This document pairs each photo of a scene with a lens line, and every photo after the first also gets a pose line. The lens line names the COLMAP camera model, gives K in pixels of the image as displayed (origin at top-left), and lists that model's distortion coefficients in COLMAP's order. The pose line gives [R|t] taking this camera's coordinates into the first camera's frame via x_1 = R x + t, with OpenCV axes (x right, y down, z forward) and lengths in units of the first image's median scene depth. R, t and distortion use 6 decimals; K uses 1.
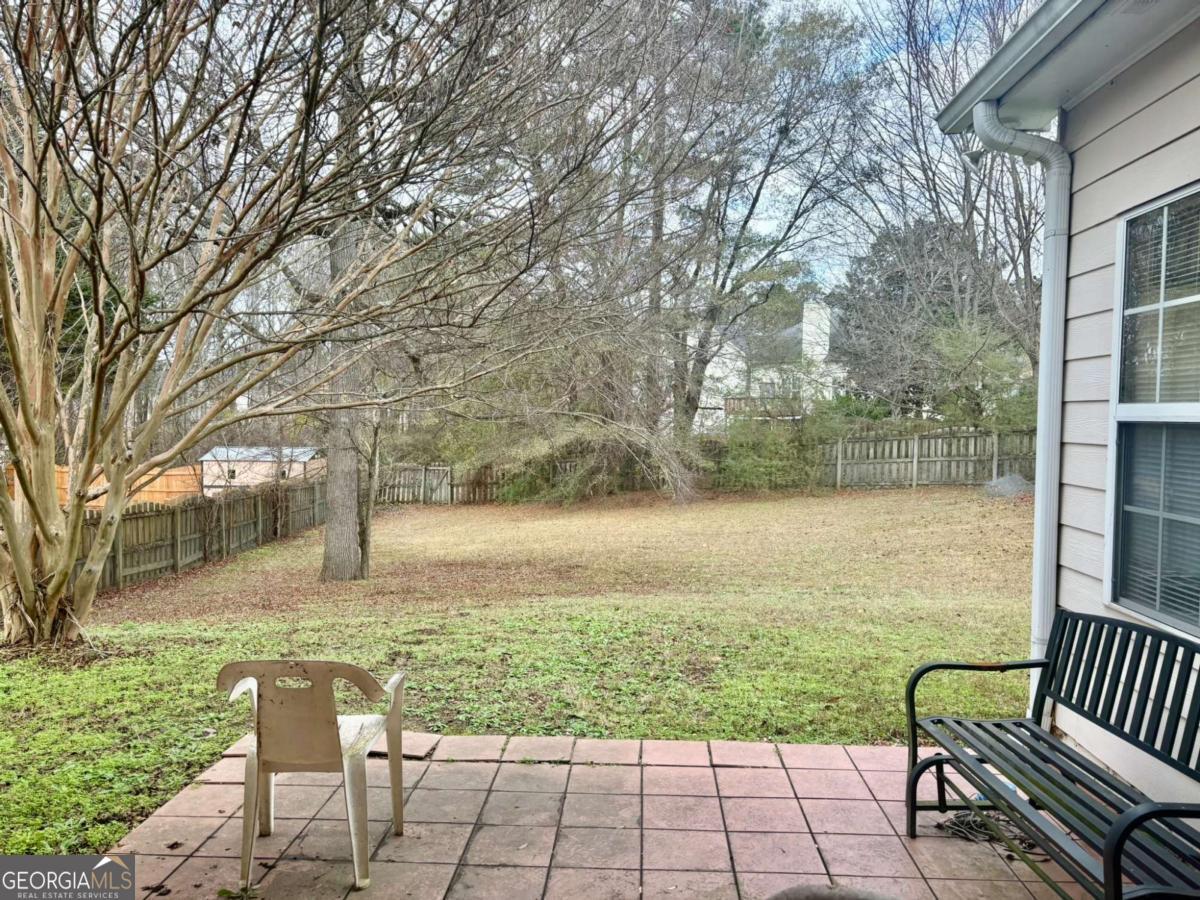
lens RADIAL K [[888.6, 0, 600.0], [0, 888.6, 450.0], [0, 0, 1]] dist [0.103335, -0.000047]
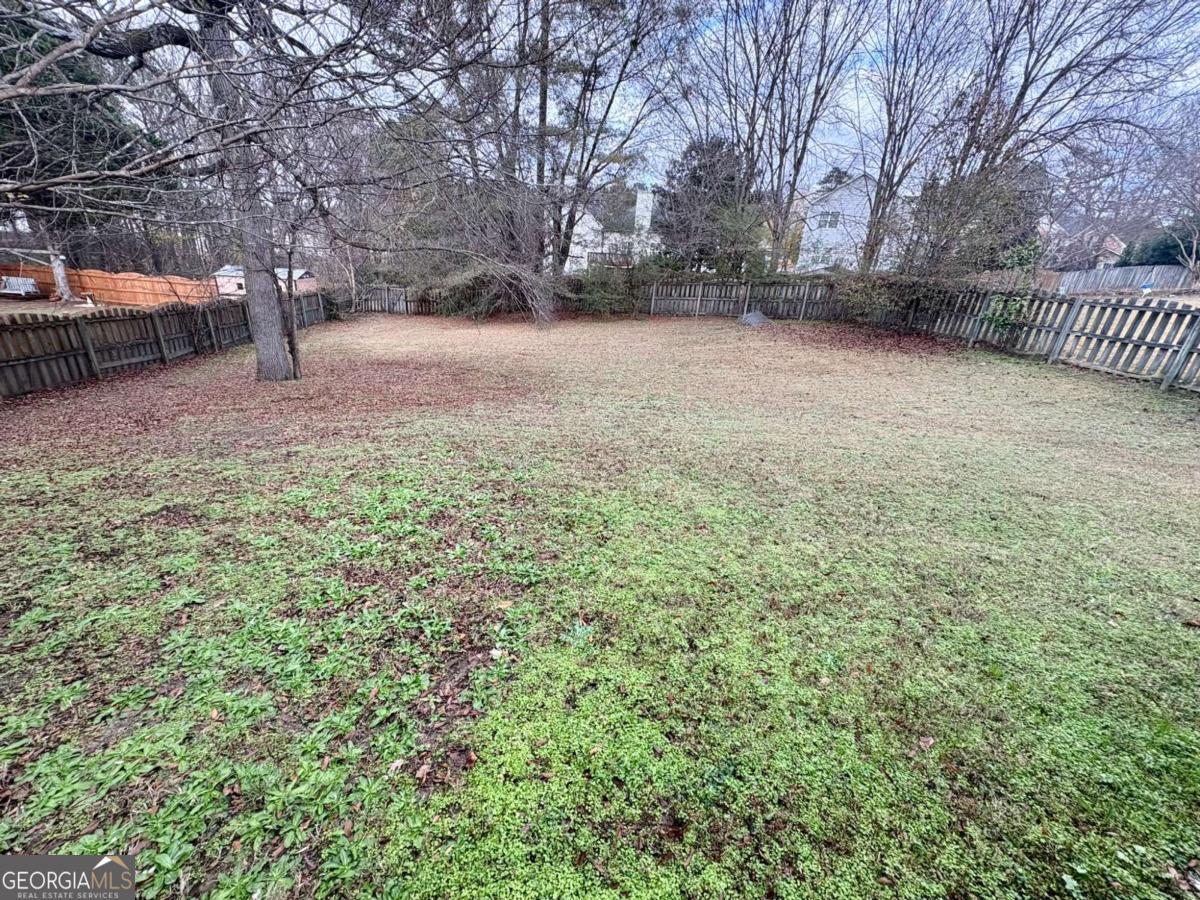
lens RADIAL K [[471.0, 0, 600.0], [0, 471.0, 450.0], [0, 0, 1]] dist [-0.000004, -0.000143]
pose [[0.985808, -0.008534, 0.167660, 0.026247], [-0.047950, 0.942788, 0.329926, -0.002493], [-0.160883, -0.333283, 0.928999, 0.125122]]
